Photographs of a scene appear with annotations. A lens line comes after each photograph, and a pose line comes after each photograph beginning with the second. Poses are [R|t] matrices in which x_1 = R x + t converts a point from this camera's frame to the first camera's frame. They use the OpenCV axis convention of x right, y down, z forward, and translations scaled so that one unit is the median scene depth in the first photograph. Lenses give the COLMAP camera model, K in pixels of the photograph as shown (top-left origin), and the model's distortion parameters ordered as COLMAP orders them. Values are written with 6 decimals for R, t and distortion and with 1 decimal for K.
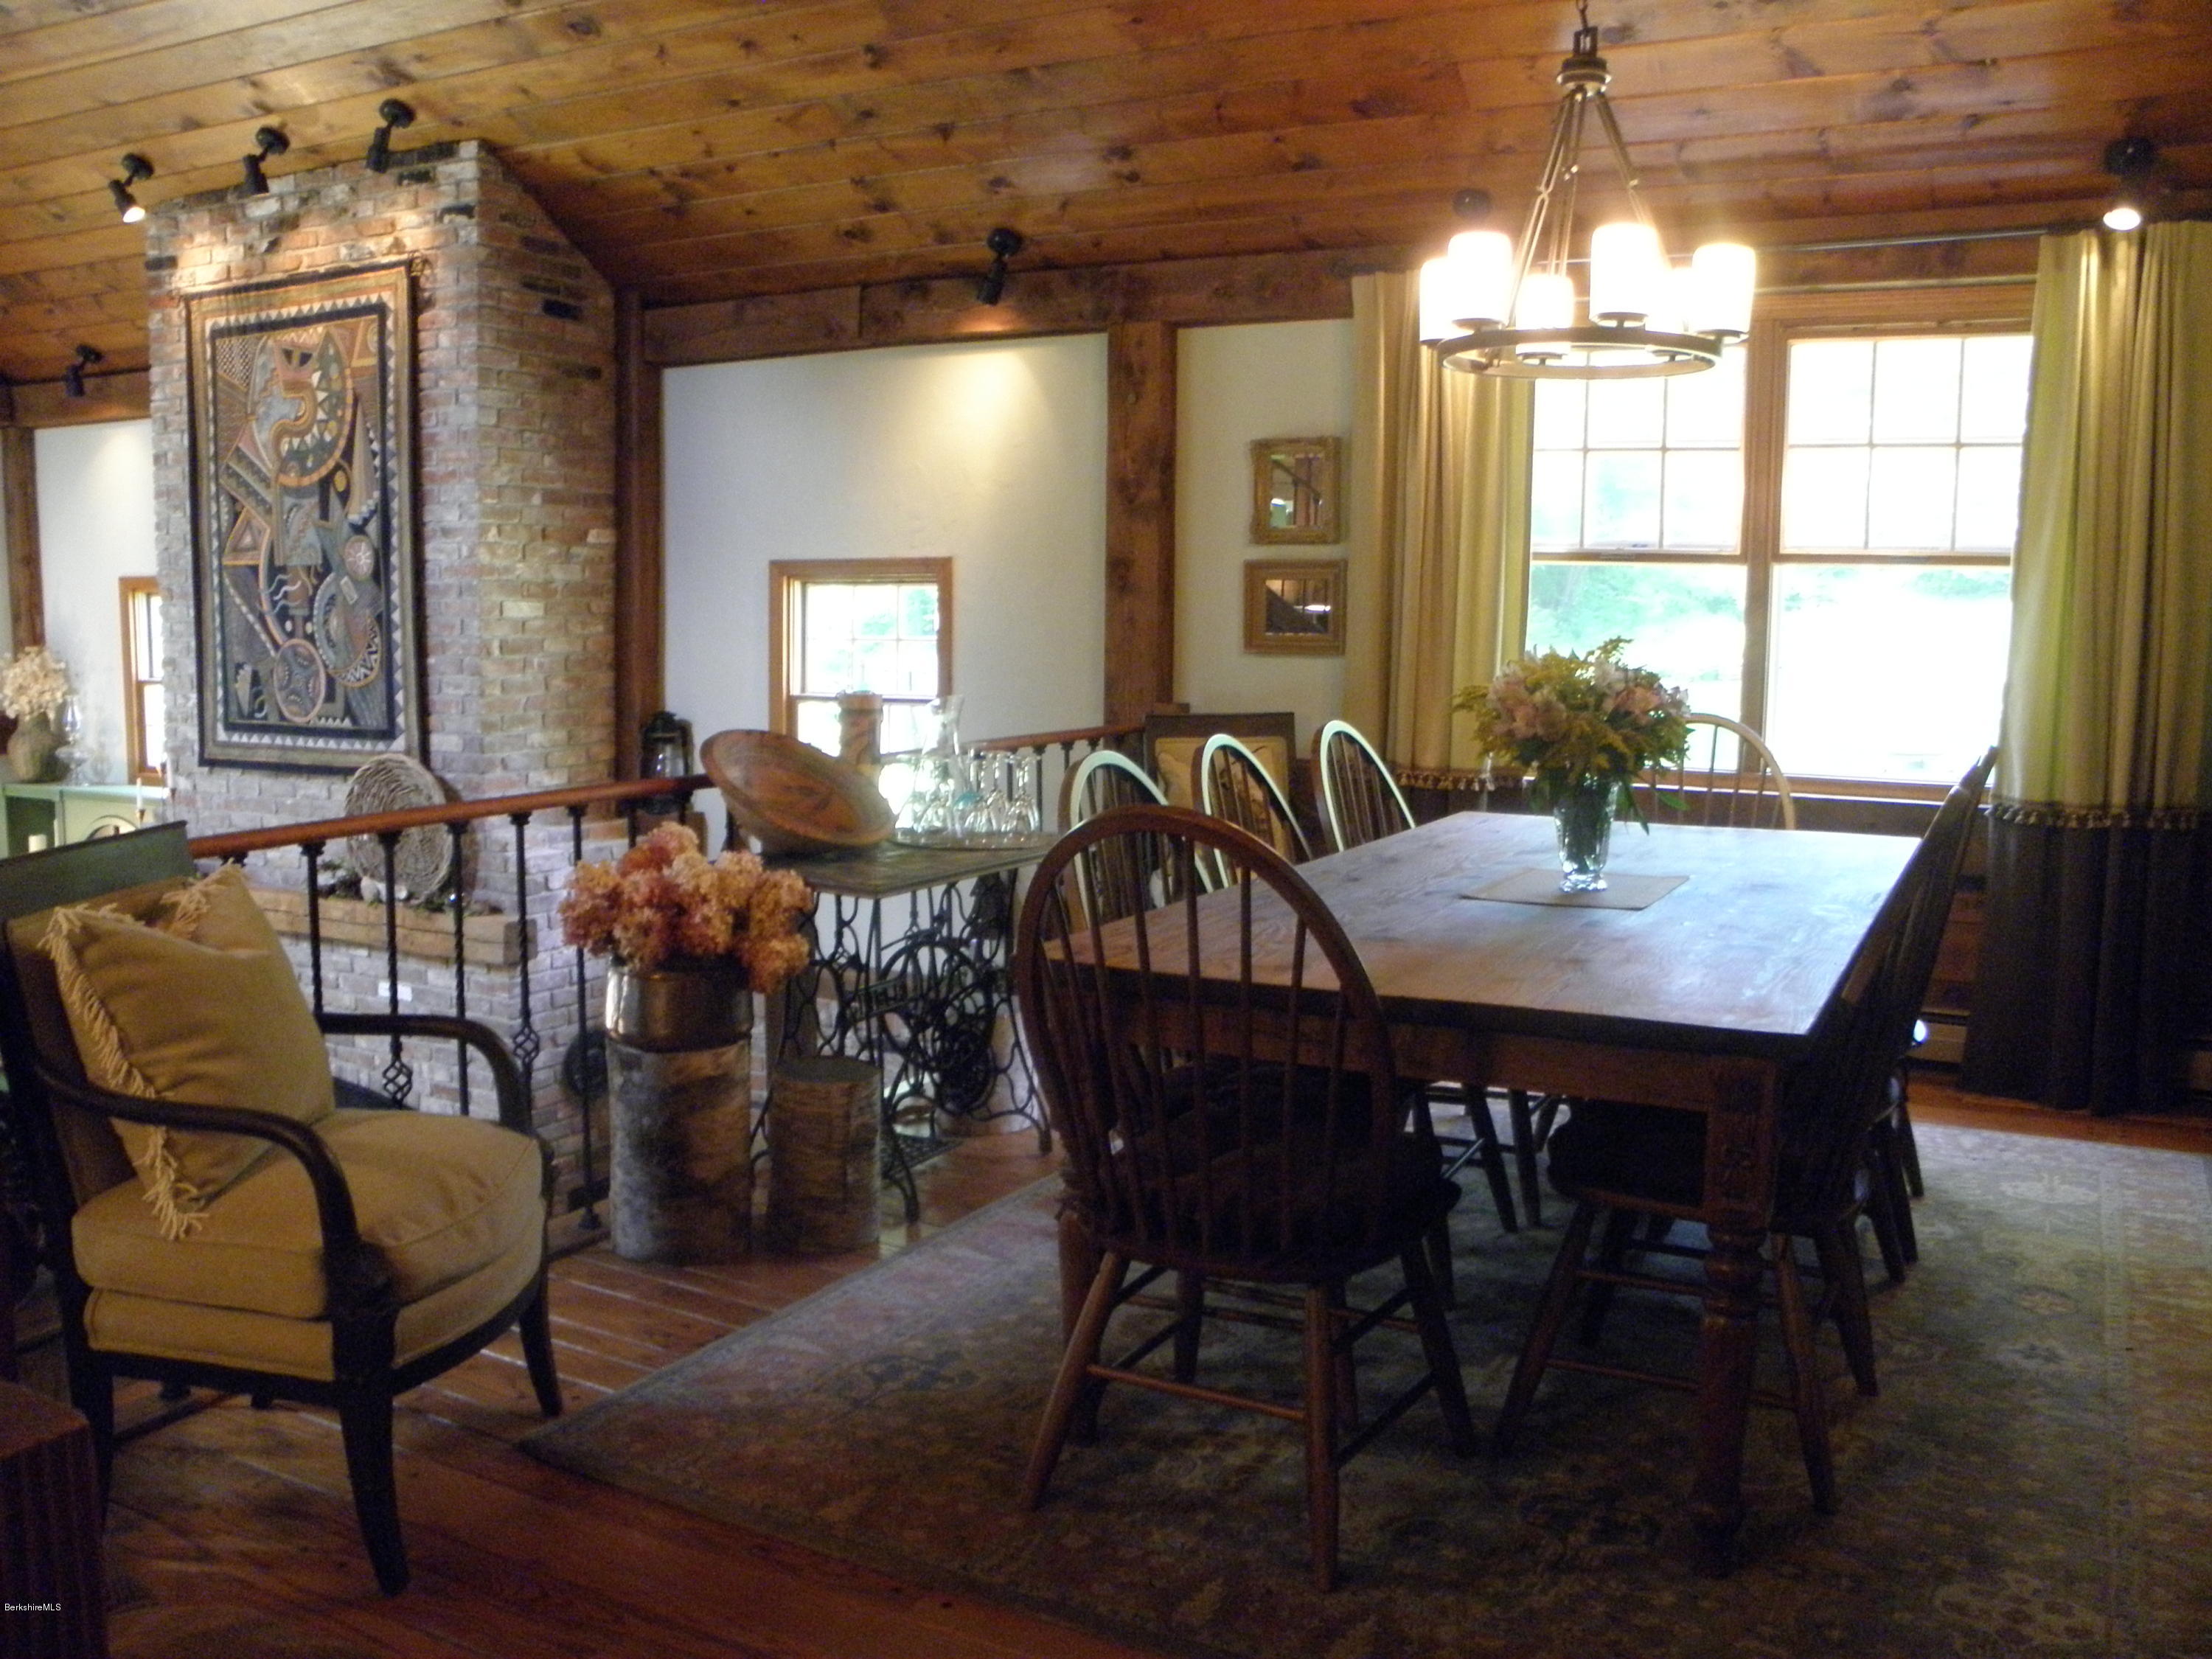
lens RADIAL K [[1876.0, 0, 1106.0], [0, 1876.0, 829.5], [0, 0, 1]] dist [-0.186687, 0.162689]
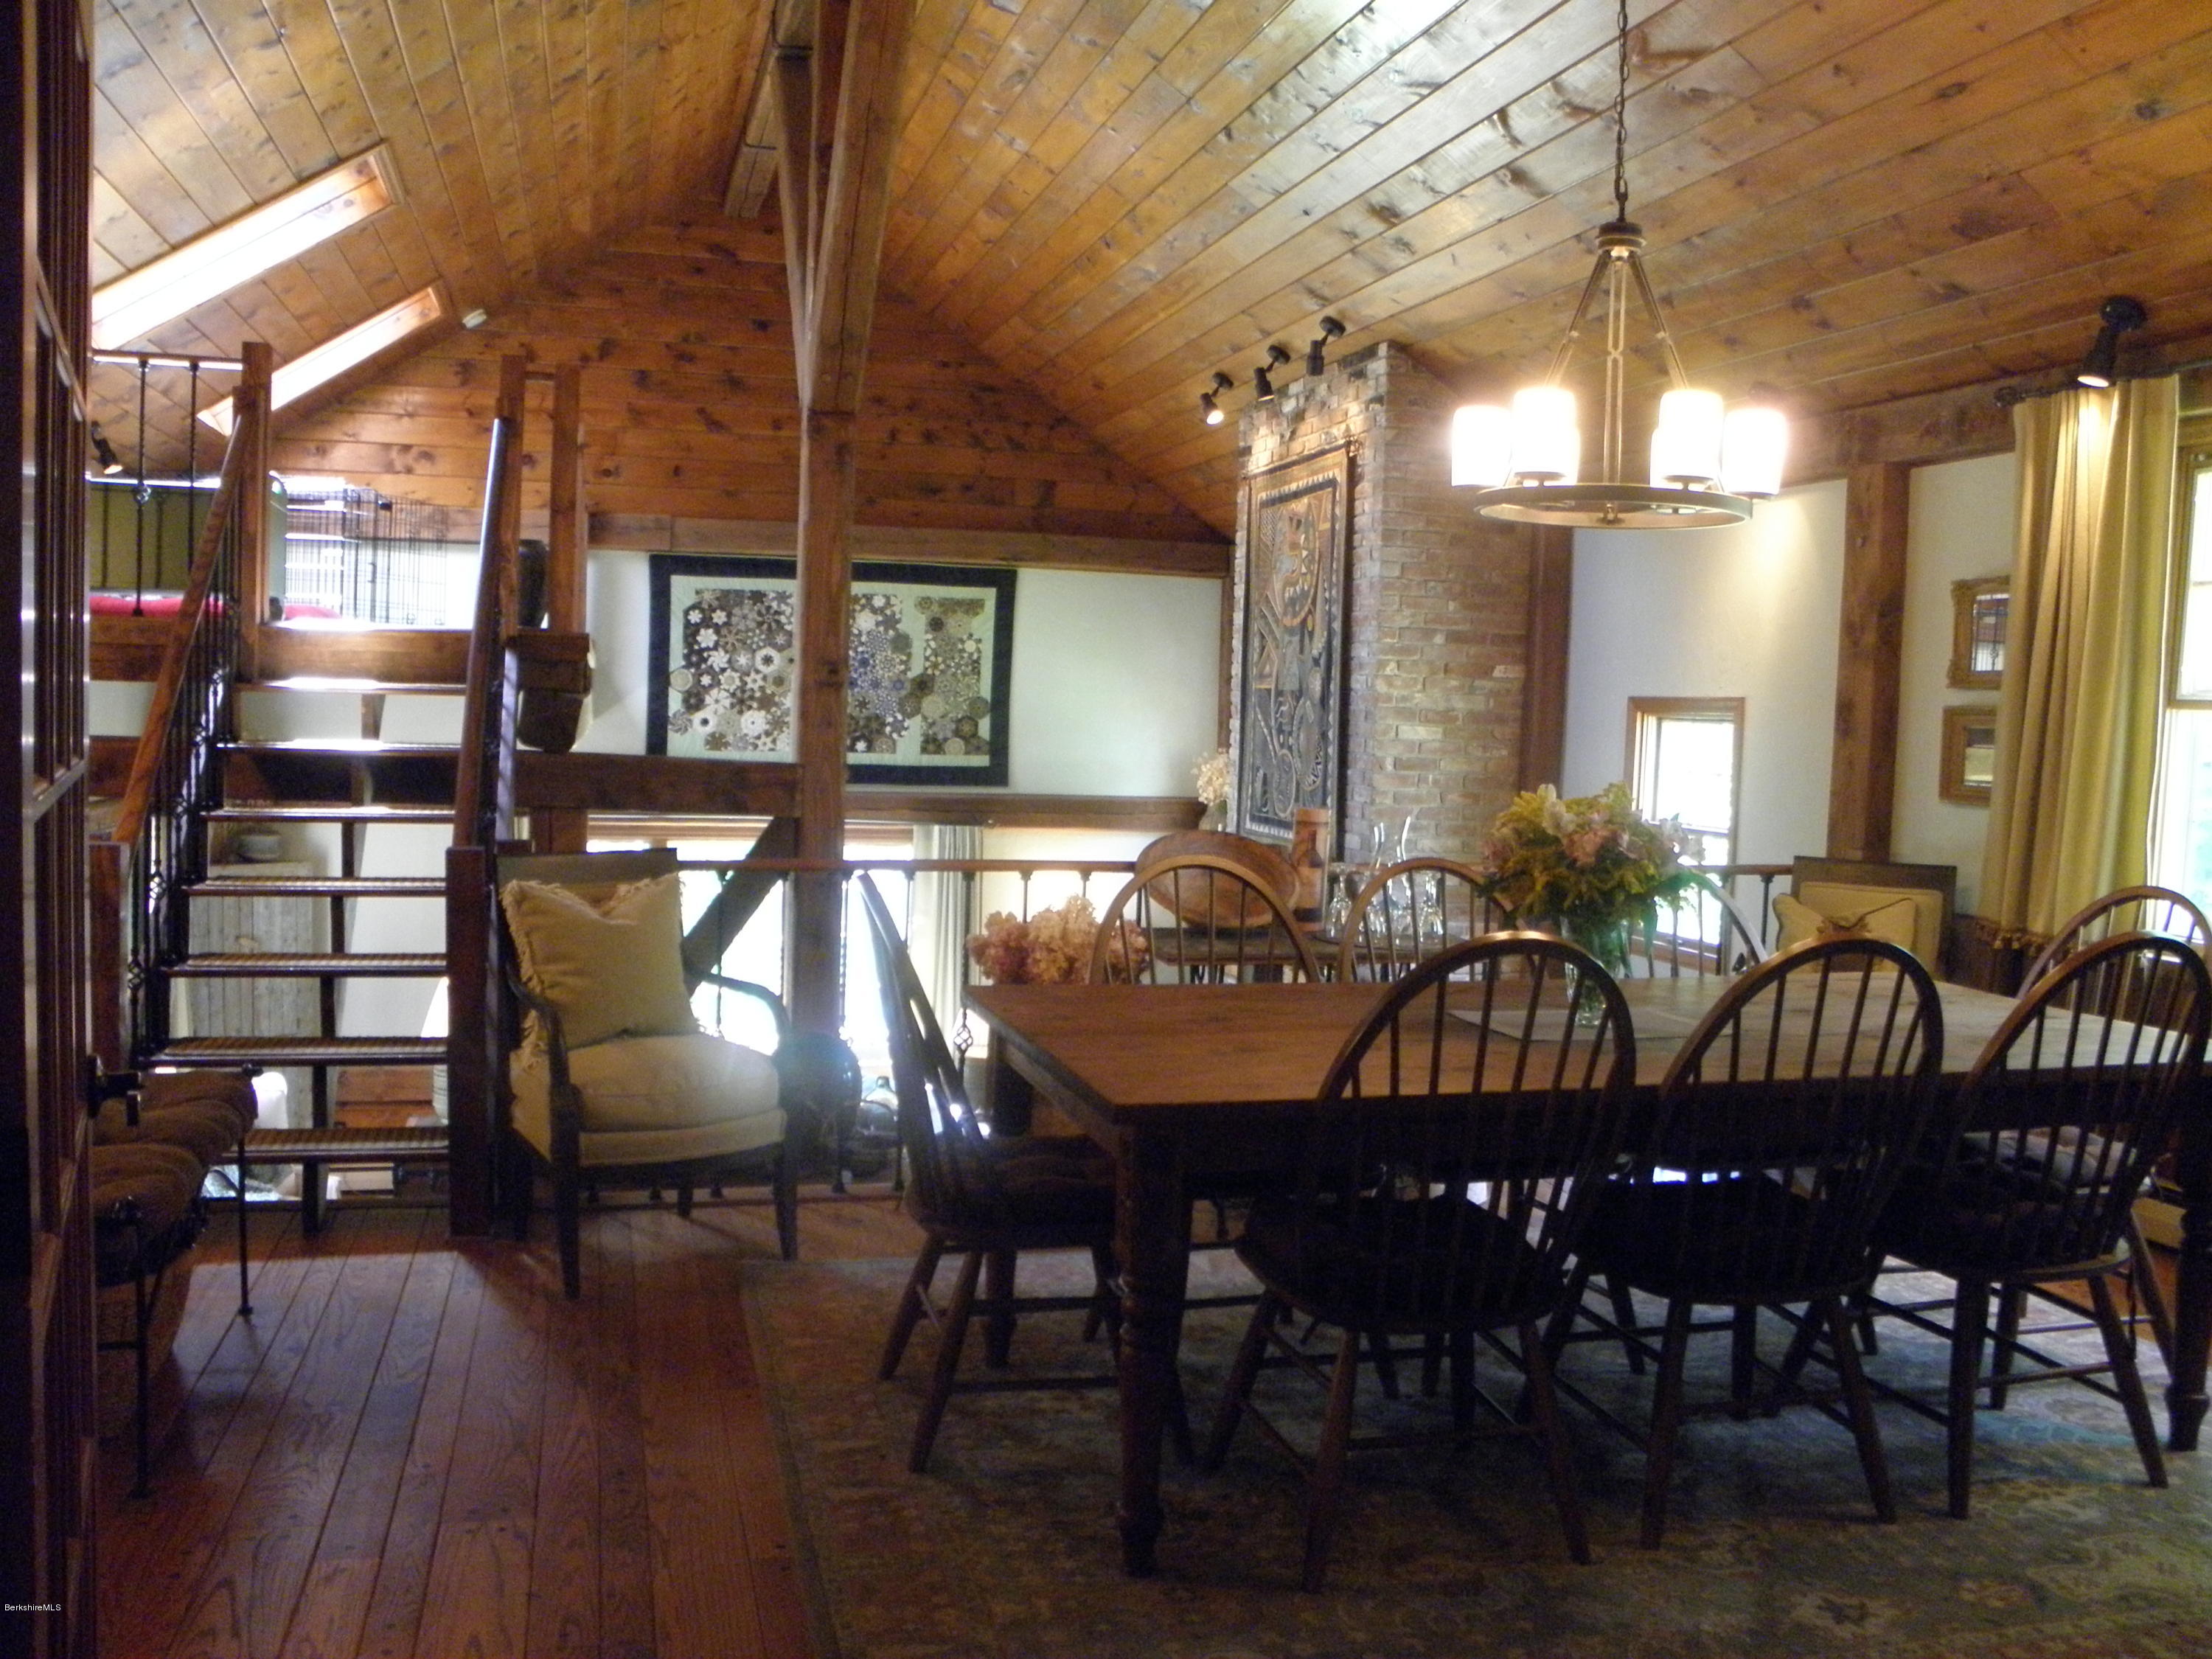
lens RADIAL K [[1876.0, 0, 1106.0], [0, 1876.0, 829.5], [0, 0, 1]] dist [-0.186687, 0.162689]
pose [[0.681224, 0.062440, -0.729407, 0.418994], [-0.111685, 0.993557, -0.019254, -0.013449], [0.723505, 0.094580, 0.683809, 0.050666]]
